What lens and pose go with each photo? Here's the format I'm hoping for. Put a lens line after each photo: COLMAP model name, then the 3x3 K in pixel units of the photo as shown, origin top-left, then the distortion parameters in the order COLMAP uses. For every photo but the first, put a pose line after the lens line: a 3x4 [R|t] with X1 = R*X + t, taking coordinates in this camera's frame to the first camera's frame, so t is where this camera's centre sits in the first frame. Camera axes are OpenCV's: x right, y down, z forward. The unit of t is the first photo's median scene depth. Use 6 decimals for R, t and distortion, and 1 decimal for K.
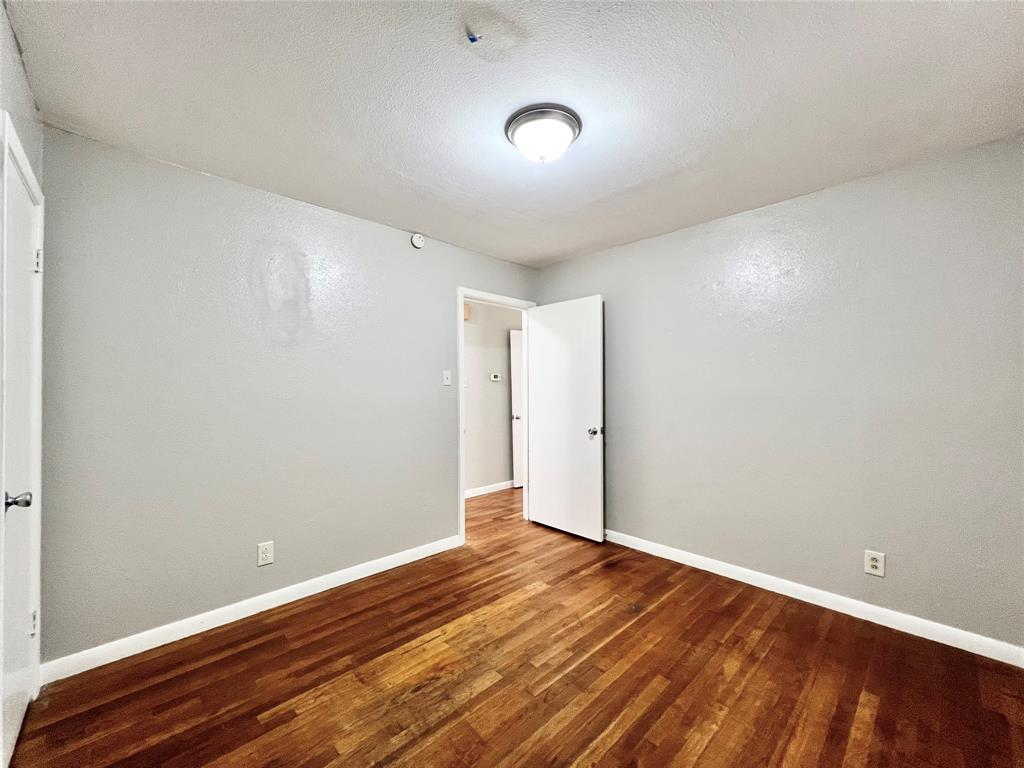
lens RADIAL K [[409.6, 0, 511.4], [0, 409.6, 385.3], [0, 0, 1]] dist [0.000177, -0.001001]
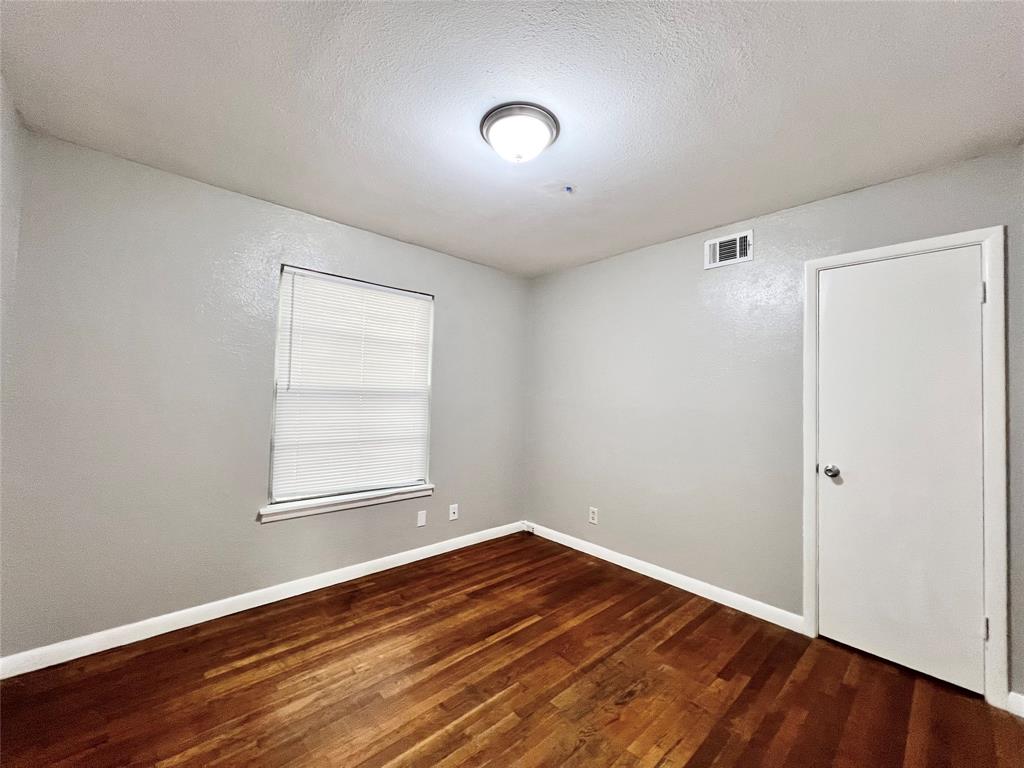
lens RADIAL K [[410.9, 0, 512.8], [0, 410.9, 384.3], [0, 0, 1]] dist [-0.004420, 0.001203]
pose [[-0.999605, -0.020911, 0.018788, 0.066737], [-0.021576, 0.999122, -0.035924, 0.008432], [-0.018020, -0.036315, -0.999178, 2.119464]]
